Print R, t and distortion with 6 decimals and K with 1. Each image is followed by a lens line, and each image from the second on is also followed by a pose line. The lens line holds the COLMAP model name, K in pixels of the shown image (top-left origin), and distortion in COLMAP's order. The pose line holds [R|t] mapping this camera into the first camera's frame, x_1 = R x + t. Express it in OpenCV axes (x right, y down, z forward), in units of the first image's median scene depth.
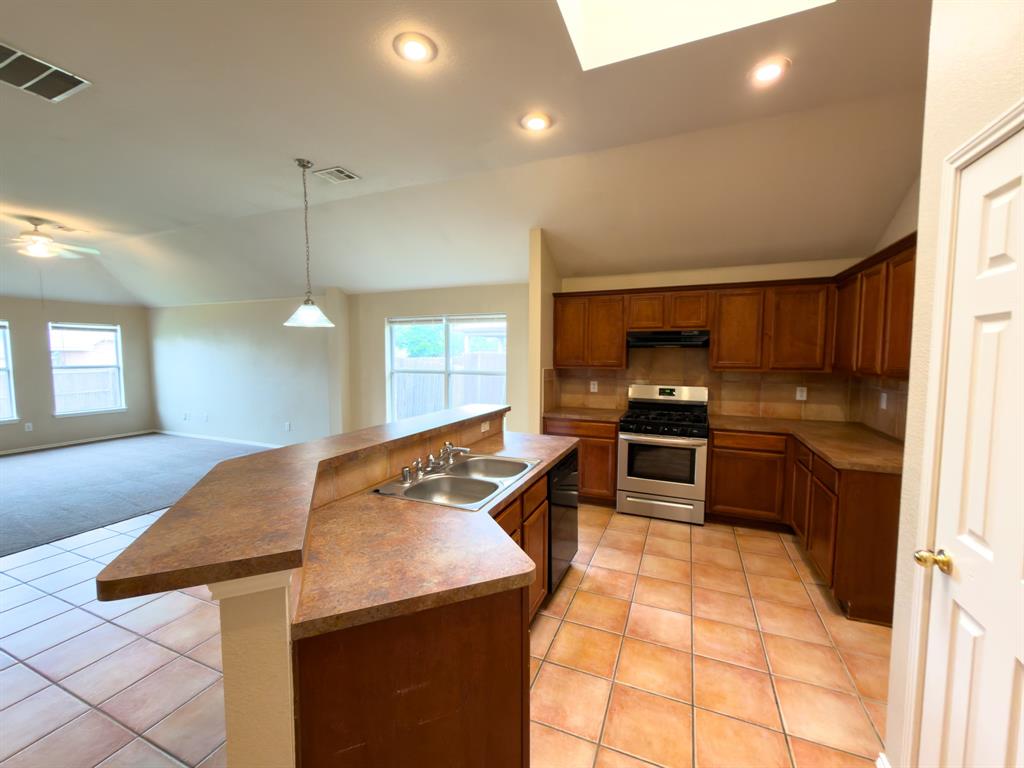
lens RADIAL K [[415.2, 0, 512.0], [0, 415.2, 384.0], [0, 0, 1]] dist [0.000356, 0.000301]
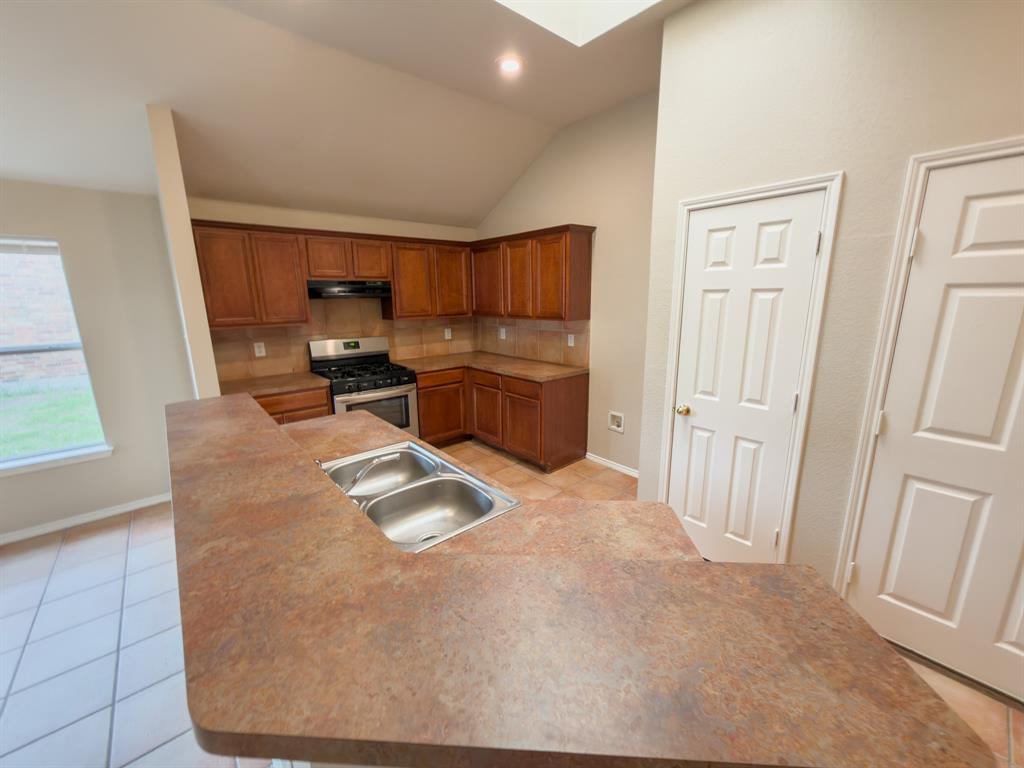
lens RADIAL K [[406.0, 0, 512.0], [0, 406.0, 384.0], [0, 0, 1]] dist [0.000654, -0.000066]
pose [[0.441822, -0.202747, 0.873892, -0.284323], [0.077272, 0.979107, 0.188090, -0.038506], [-0.893769, -0.015575, 0.448258, 0.227597]]
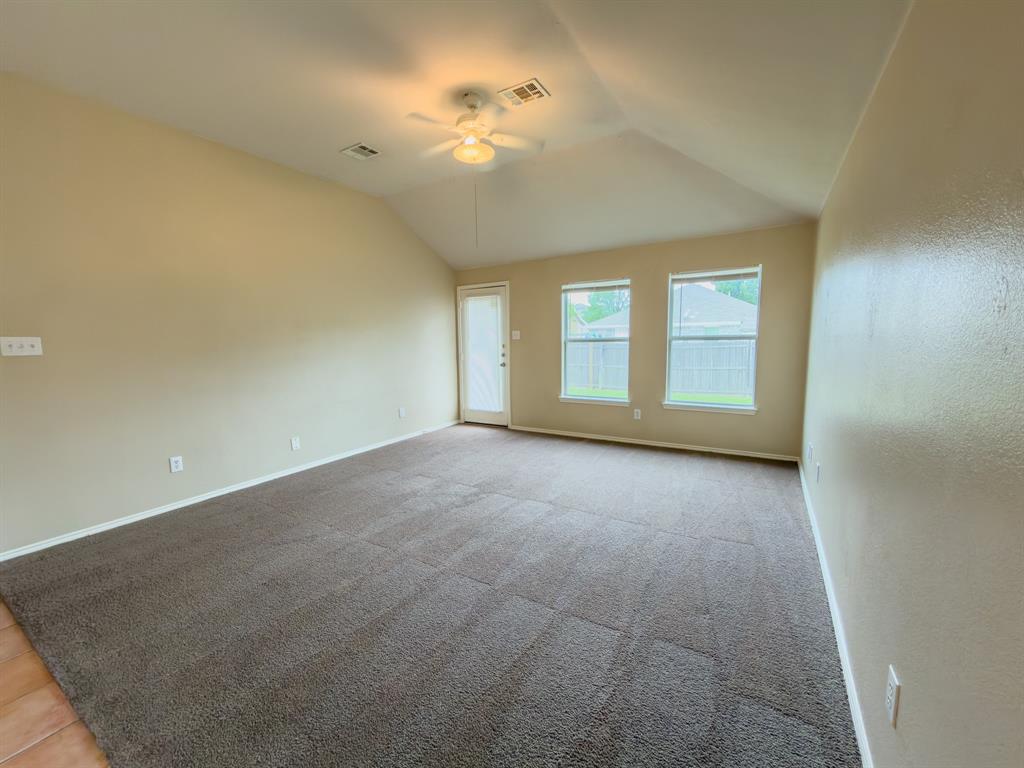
lens RADIAL K [[406.0, 0, 512.0], [0, 406.0, 384.0], [0, 0, 1]] dist [0.000654, -0.000066]
pose [[-0.136505, 0.124465, -0.982789, -0.535555], [-0.046856, 0.990154, 0.131906, -0.059274], [0.989531, 0.064055, -0.129329, 1.197594]]
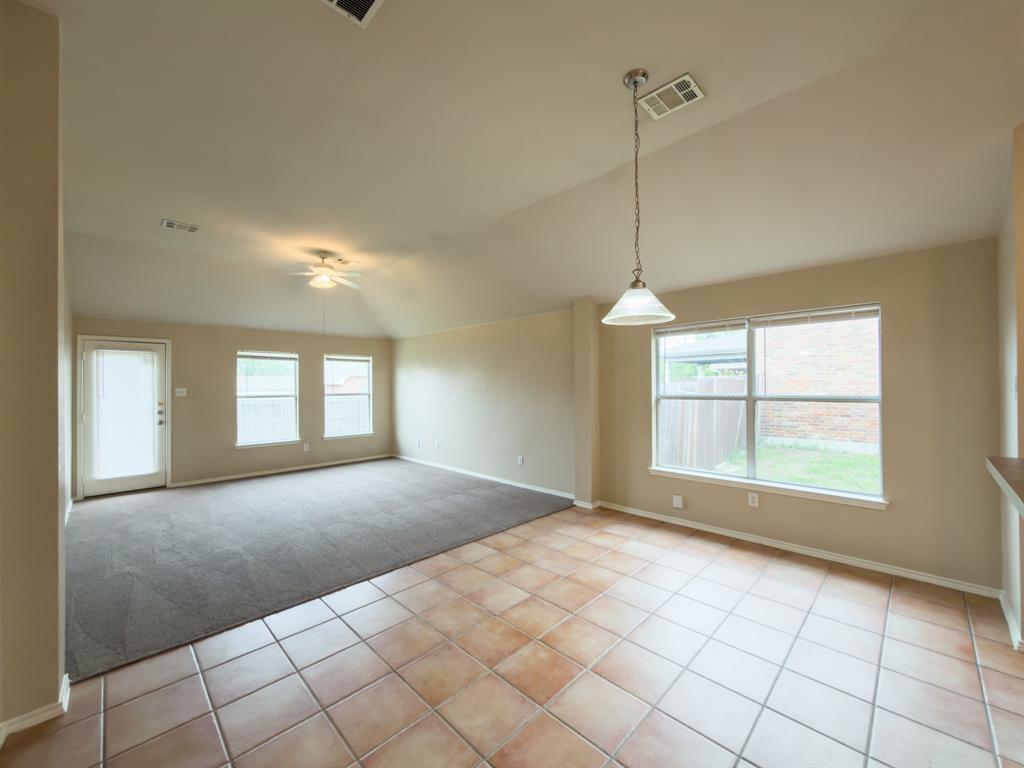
lens RADIAL K [[406.0, 0, 512.0], [0, 406.0, 384.0], [0, 0, 1]] dist [0.000654, -0.000066]
pose [[0.924758, -0.012336, -0.380357, -0.321200], [-0.017059, 0.997126, -0.073815, 0.006096], [0.380174, 0.074749, 0.921889, 0.261572]]
